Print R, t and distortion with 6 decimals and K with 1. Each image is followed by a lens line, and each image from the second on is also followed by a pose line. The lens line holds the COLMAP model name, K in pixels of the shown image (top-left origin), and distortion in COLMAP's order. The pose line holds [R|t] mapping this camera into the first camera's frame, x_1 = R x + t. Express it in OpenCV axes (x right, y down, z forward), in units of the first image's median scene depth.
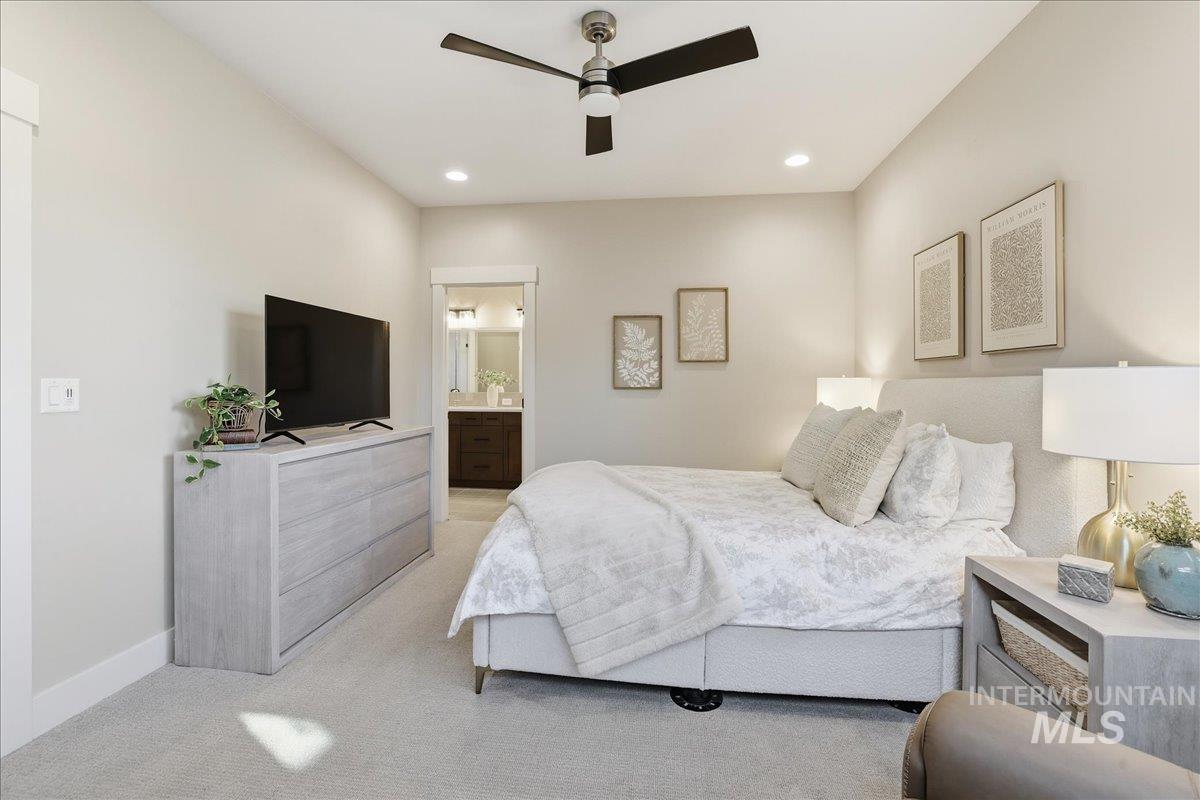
lens RADIAL K [[531.1, 0, 594.8], [0, 531.1, 383.2], [0, 0, 1]] dist [-0.033494, 0.000301]
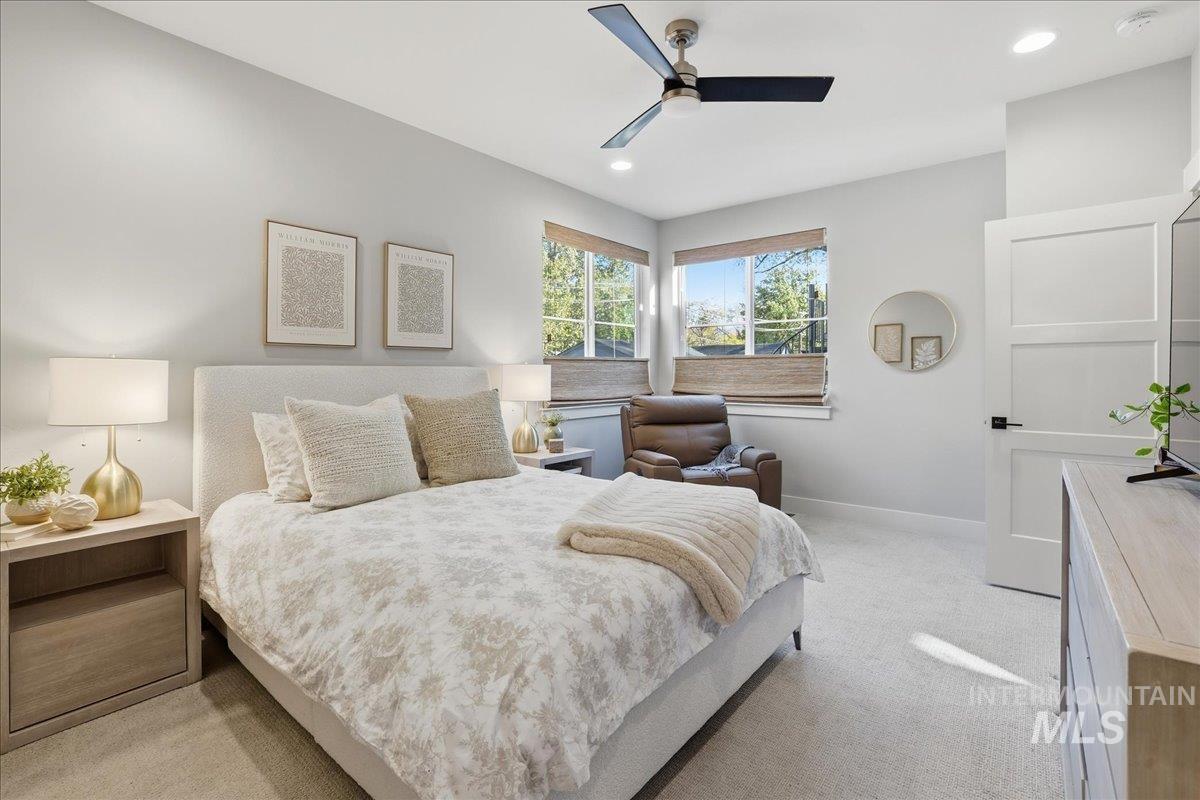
lens RADIAL K [[531.1, 0, 594.8], [0, 531.1, 383.2], [0, 0, 1]] dist [-0.033494, 0.000301]
pose [[-0.839997, -0.016359, 0.542345, -0.215233], [-0.003854, 0.999700, 0.024184, -0.001824], [-0.542578, 0.018224, -0.839808, 1.020341]]
